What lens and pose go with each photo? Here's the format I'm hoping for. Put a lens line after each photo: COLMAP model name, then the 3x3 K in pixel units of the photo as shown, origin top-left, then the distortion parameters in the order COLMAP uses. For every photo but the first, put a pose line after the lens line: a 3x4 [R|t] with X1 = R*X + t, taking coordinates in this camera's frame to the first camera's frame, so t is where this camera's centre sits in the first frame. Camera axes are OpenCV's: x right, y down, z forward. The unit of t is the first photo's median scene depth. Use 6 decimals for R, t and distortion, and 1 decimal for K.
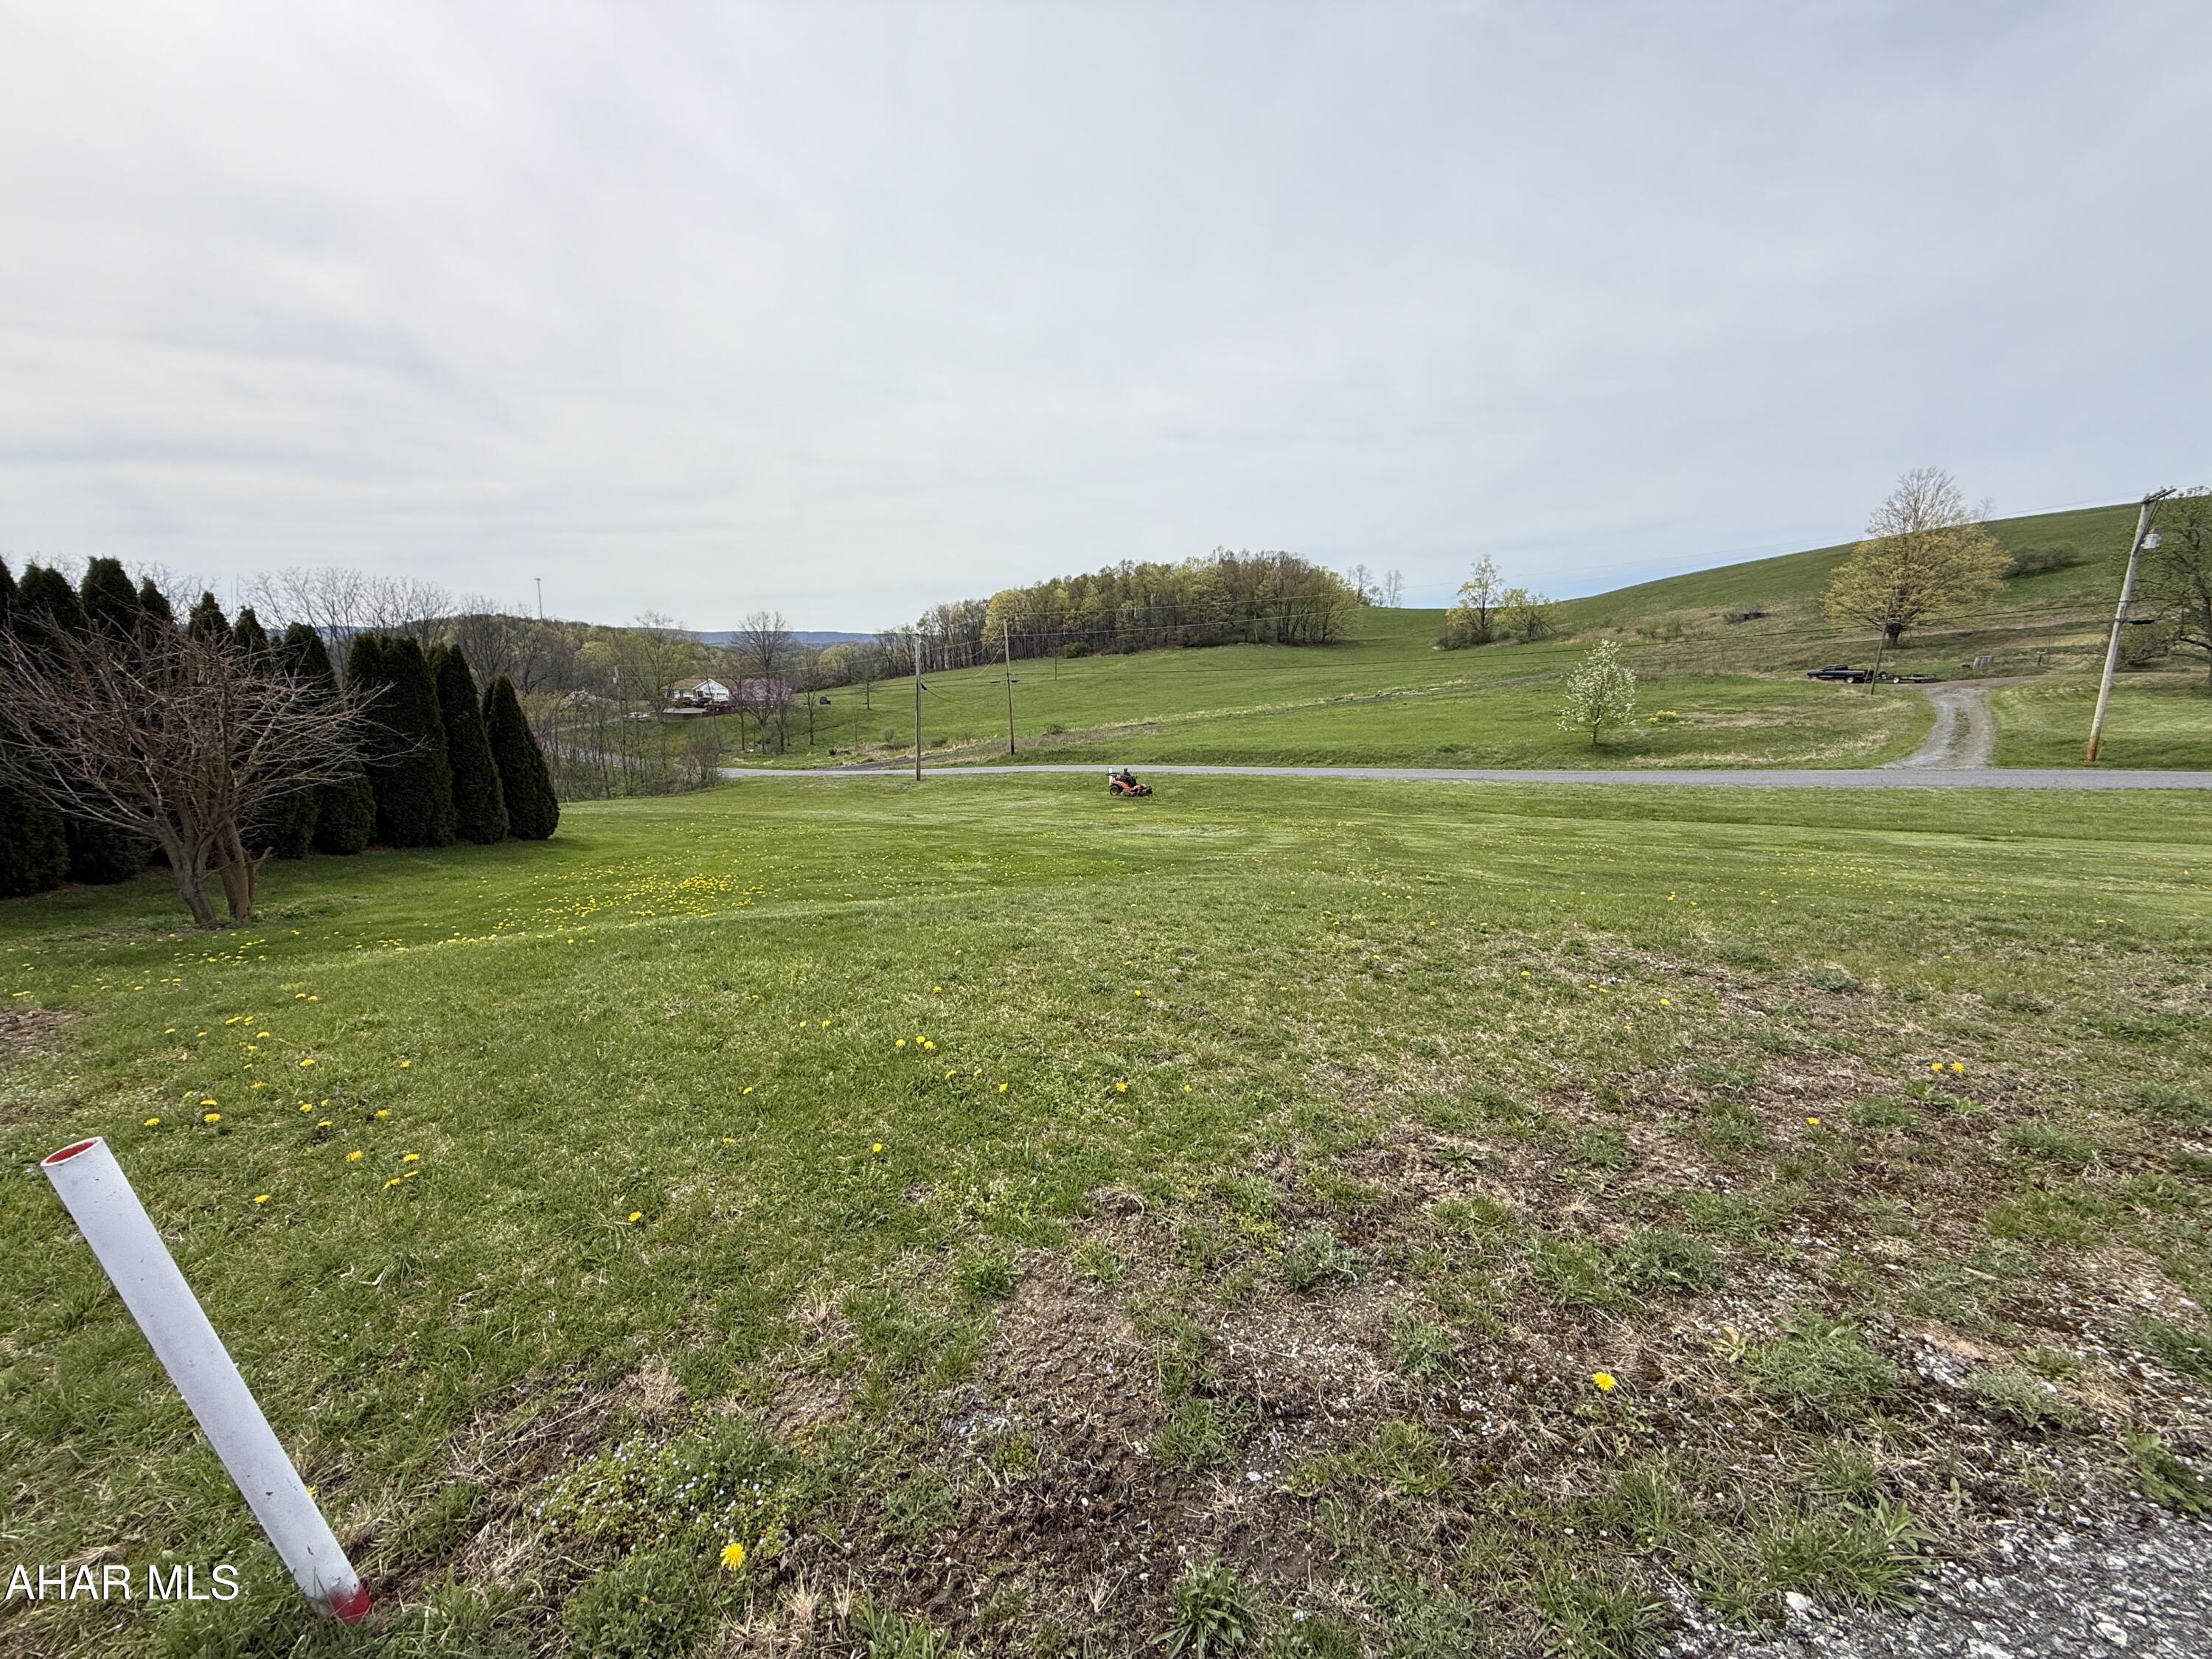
lens RADIAL K [[879.8, 0, 1091.8], [0, 879.8, 829.4], [0, 0, 1]] dist [0.002844, 0.000007]
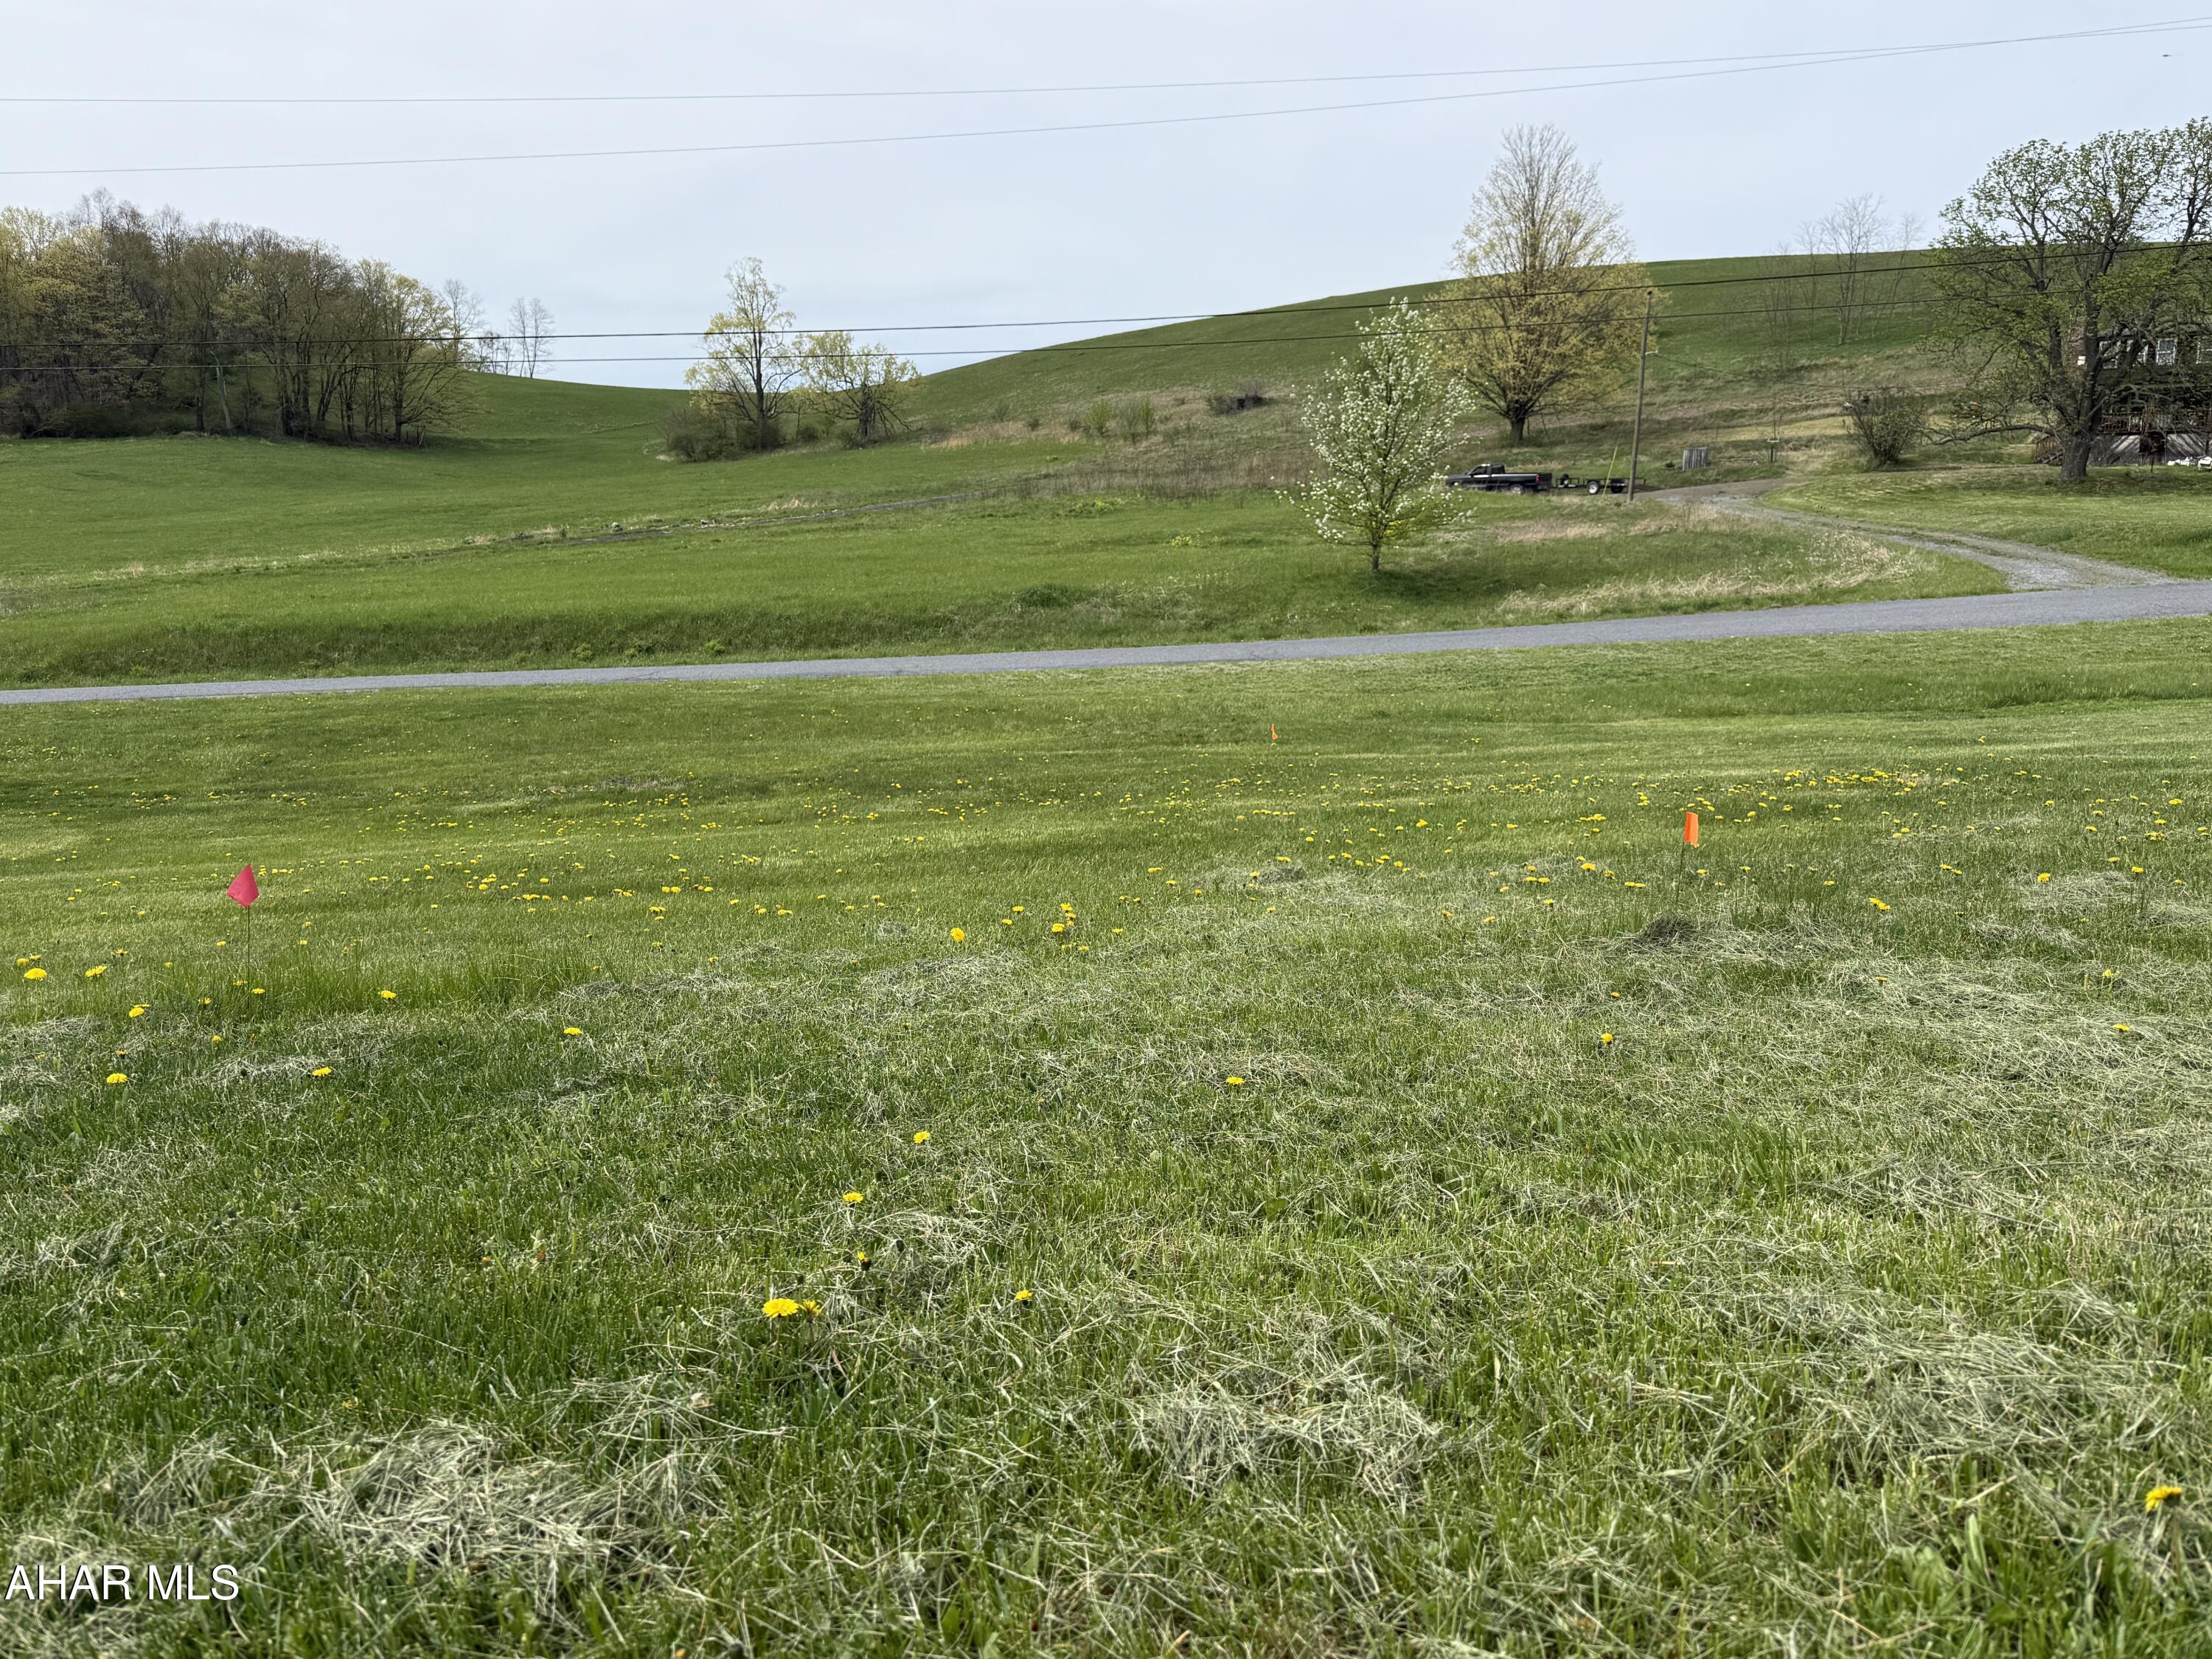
lens RADIAL K [[1776.6, 0, 1109.7], [0, 1776.6, 818.9], [0, 0, 1]] dist [0.016022, -0.027042]
pose [[0.789613, -0.084149, 0.607808, -0.007211], [0.100229, 0.994936, 0.007536, -0.001533], [-0.605365, 0.054969, 0.794048, 0.140348]]
